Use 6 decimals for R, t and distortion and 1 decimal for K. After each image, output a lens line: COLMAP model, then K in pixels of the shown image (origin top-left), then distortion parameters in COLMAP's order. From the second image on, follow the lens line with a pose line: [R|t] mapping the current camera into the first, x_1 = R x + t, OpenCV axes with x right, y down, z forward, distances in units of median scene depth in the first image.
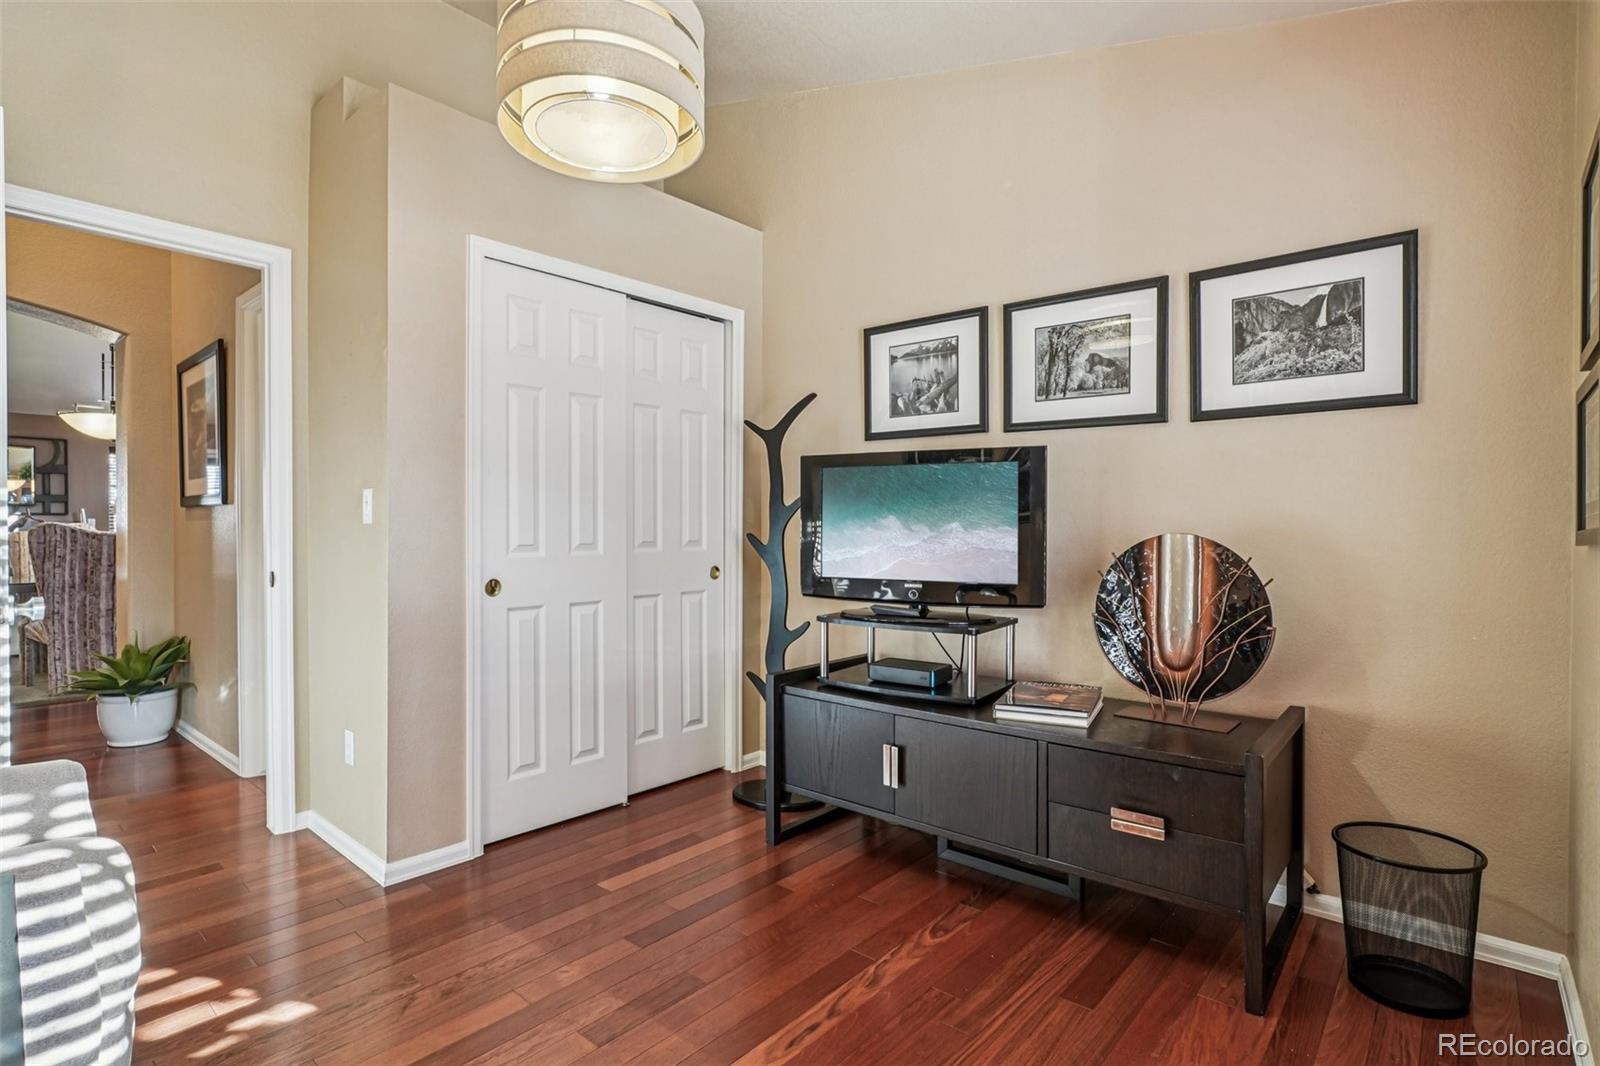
lens RADIAL K [[779.8, 0, 805.6], [0, 779.8, 531.2], [0, 0, 1]] dist [-0.004359, 0.000164]
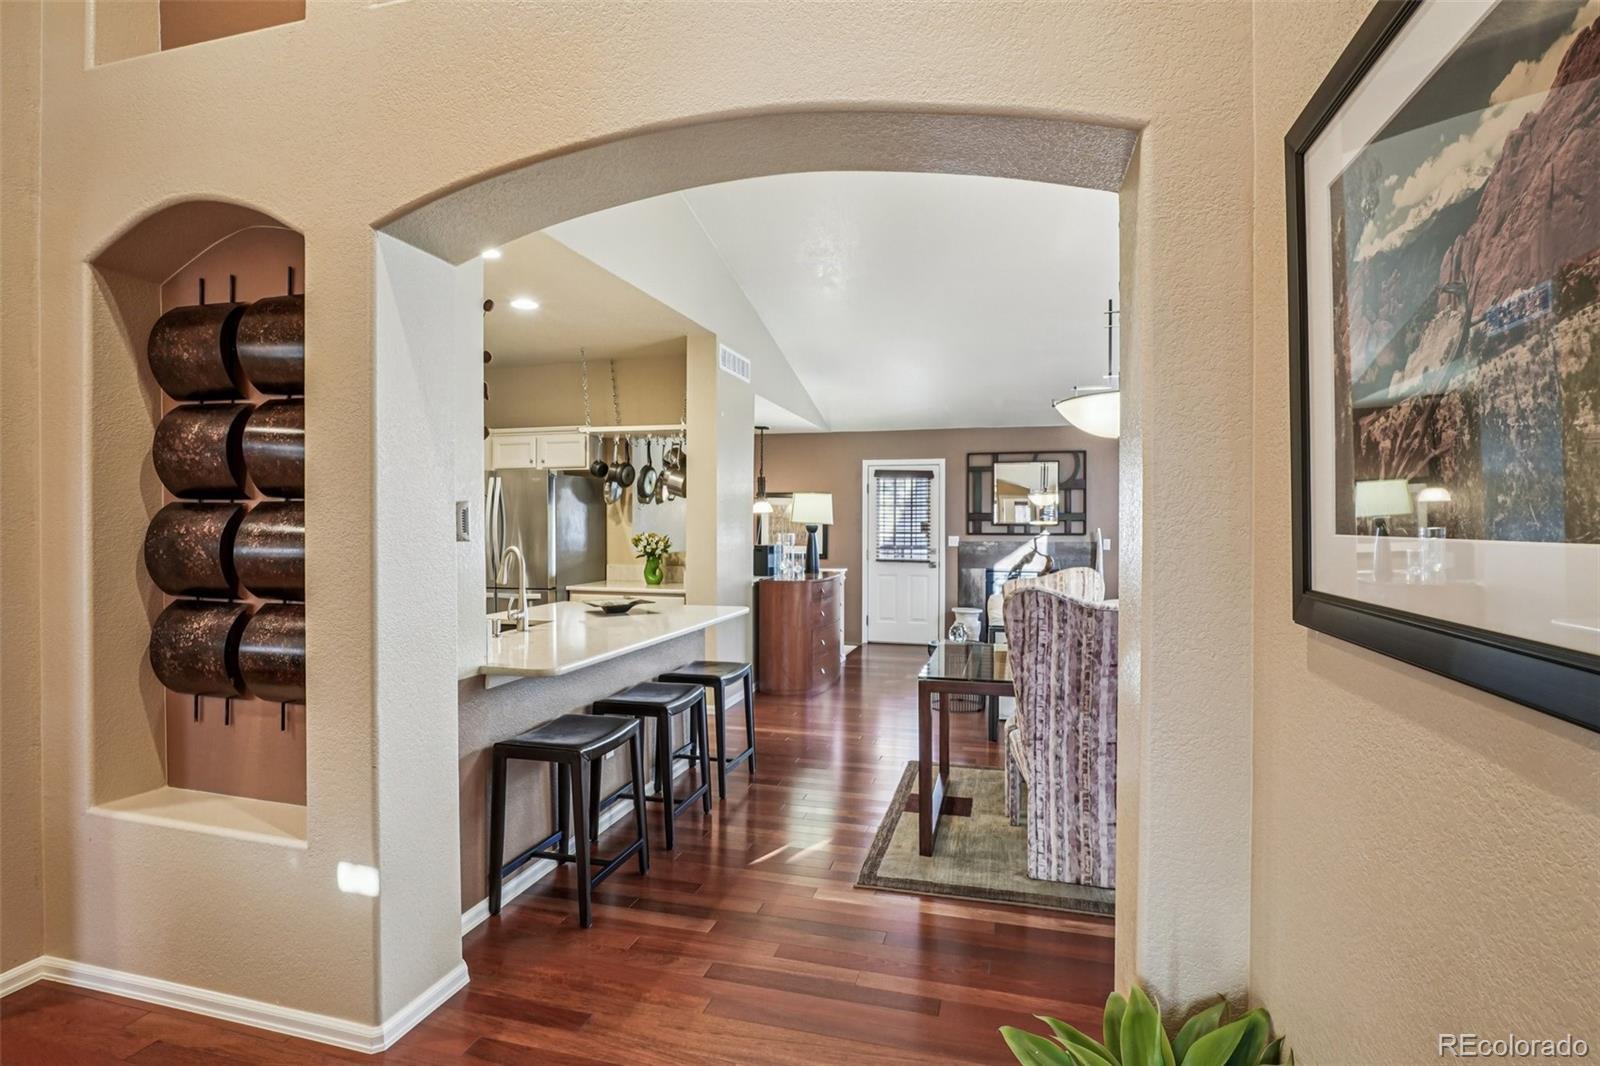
lens RADIAL K [[787.0, 0, 801.6], [0, 787.0, 526.3], [0, 0, 1]] dist [-0.014782, 0.001128]
pose [[0.430318, 0.006168, -0.902656, -0.510995], [-0.009109, 0.999955, 0.002490, -0.055001], [0.902631, 0.007151, 0.430355, 0.585808]]
